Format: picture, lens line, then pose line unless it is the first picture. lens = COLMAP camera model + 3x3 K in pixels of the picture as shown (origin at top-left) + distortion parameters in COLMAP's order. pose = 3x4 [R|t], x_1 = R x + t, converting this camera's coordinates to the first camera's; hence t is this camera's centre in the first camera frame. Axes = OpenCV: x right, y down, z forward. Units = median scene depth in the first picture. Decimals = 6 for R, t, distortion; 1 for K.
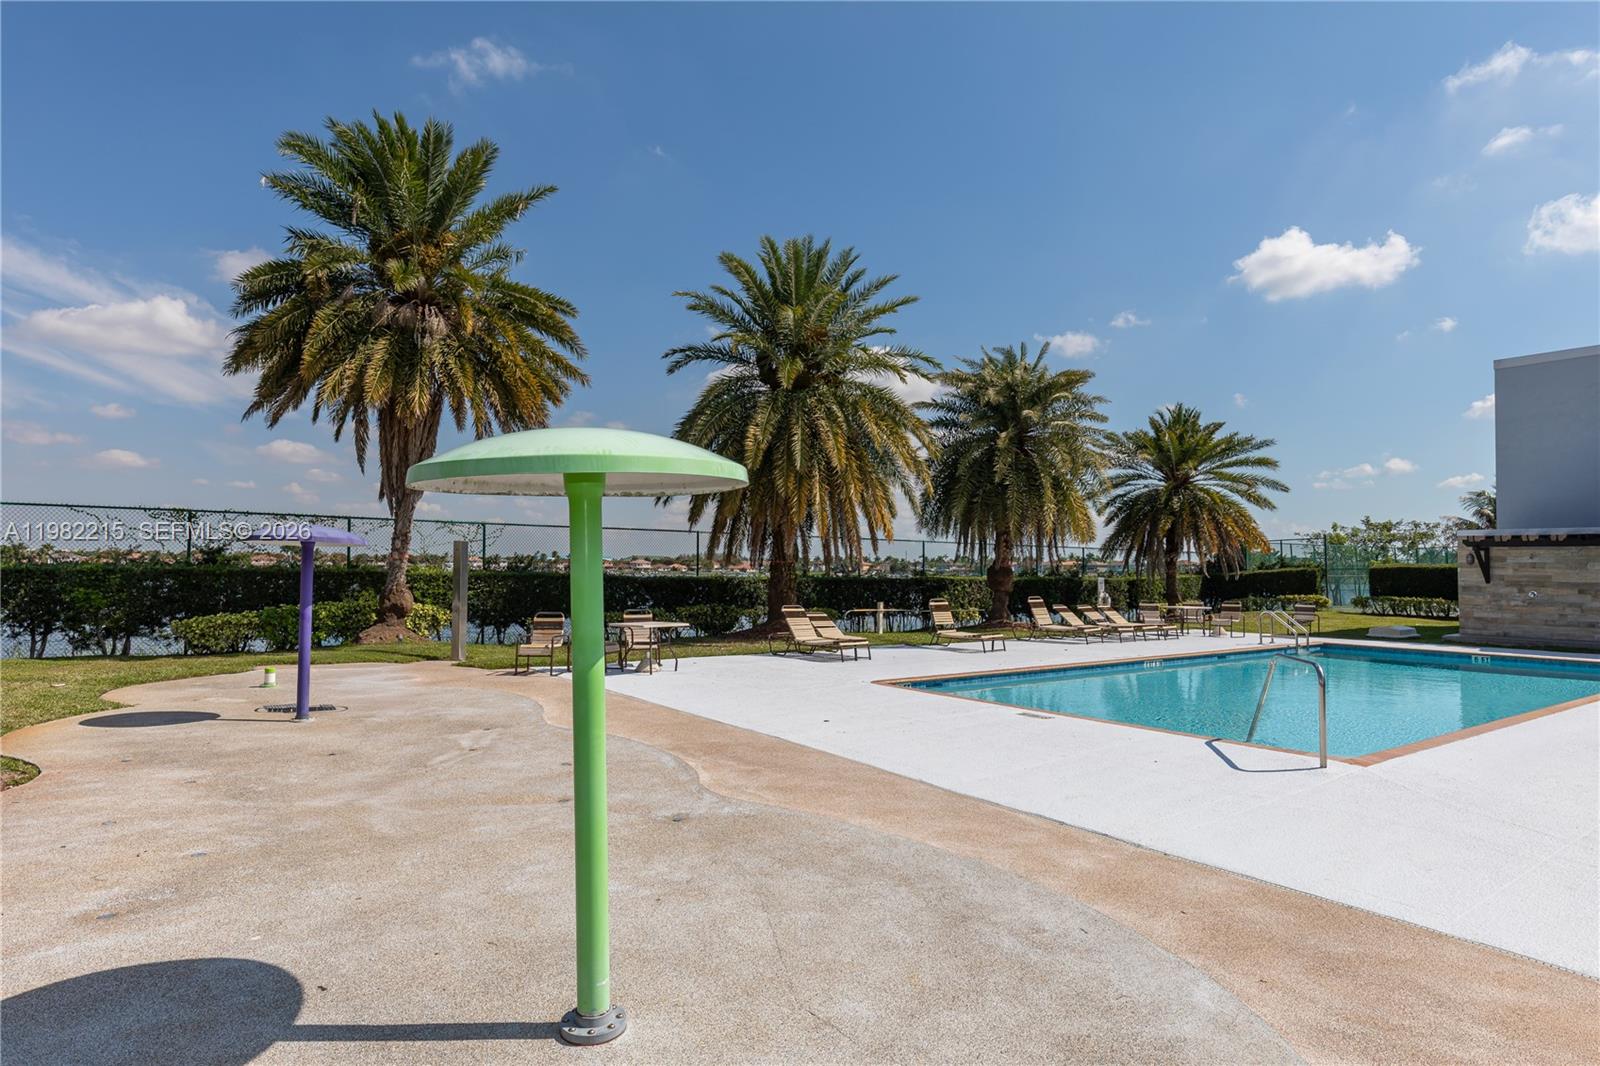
lens RADIAL K [[909.5, 0, 800.0], [0, 909.5, 533.0], [0, 0, 1]] dist [0.000698, 0.000056]
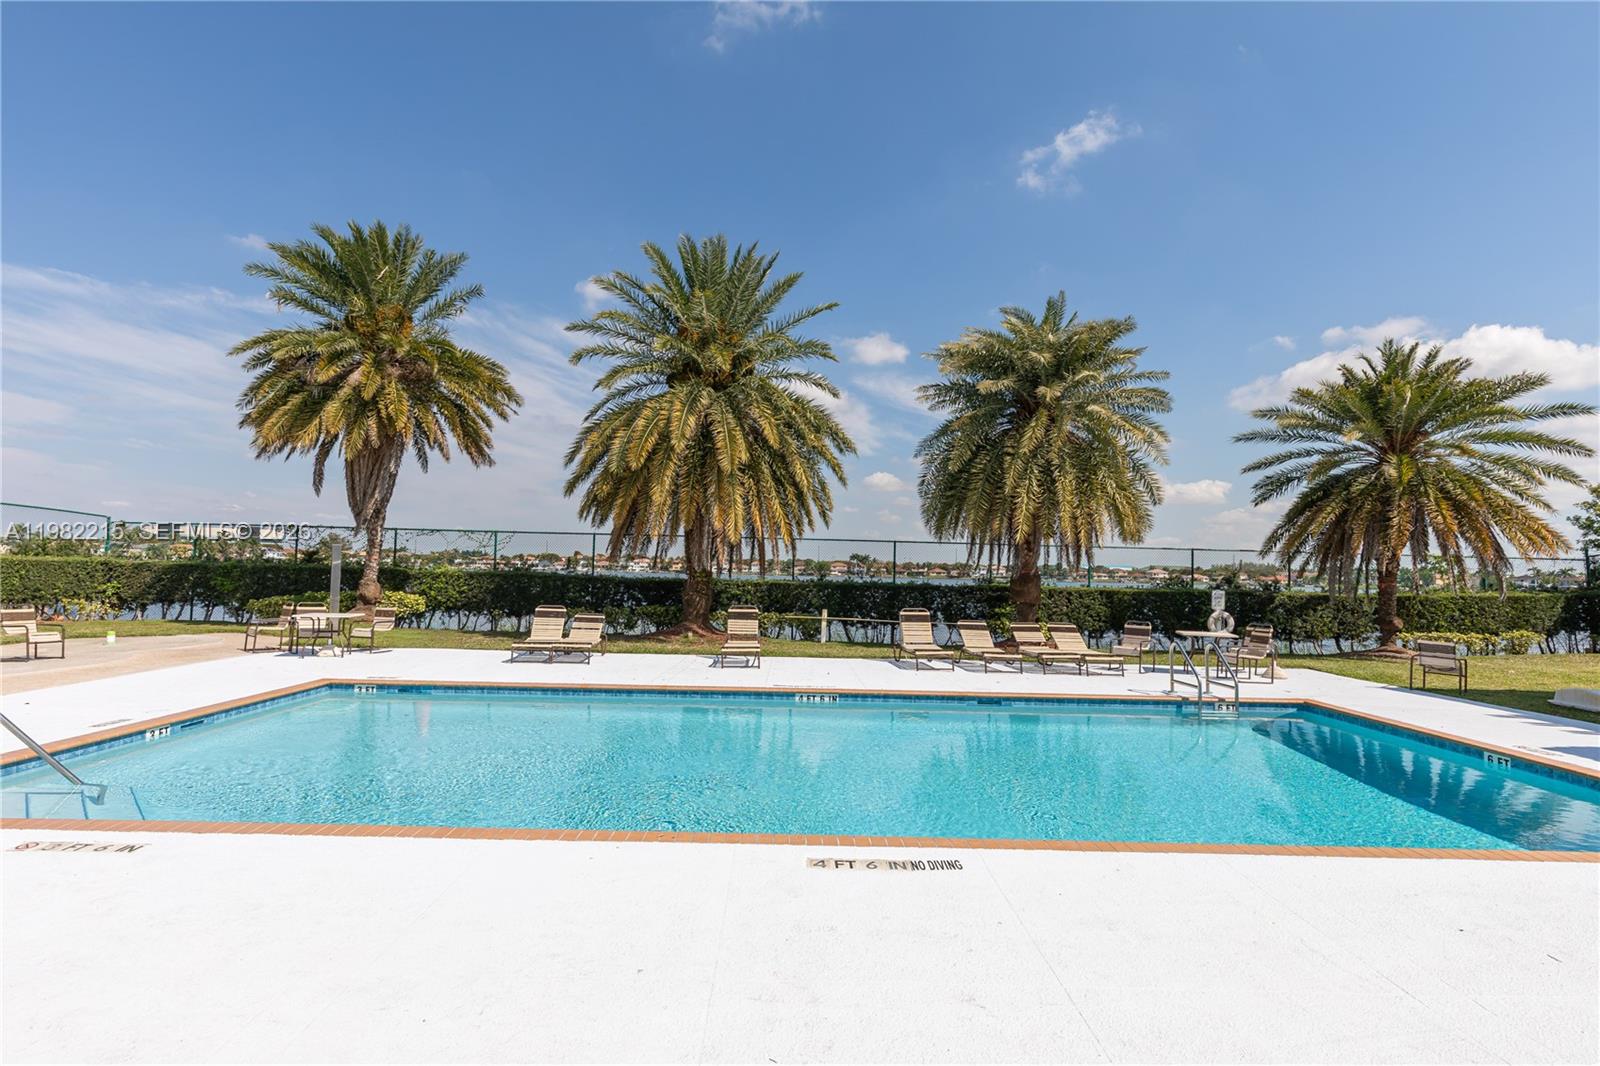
lens RADIAL K [[801.9, 0, 800.0], [0, 801.9, 533.0], [0, 0, 1]] dist [0.000383, 0.000077]
pose [[0.801282, -0.018444, -0.598002, 0.628001], [0.009198, 0.999786, -0.018511, 0.015356], [0.598216, 0.009332, 0.801280, 0.373210]]
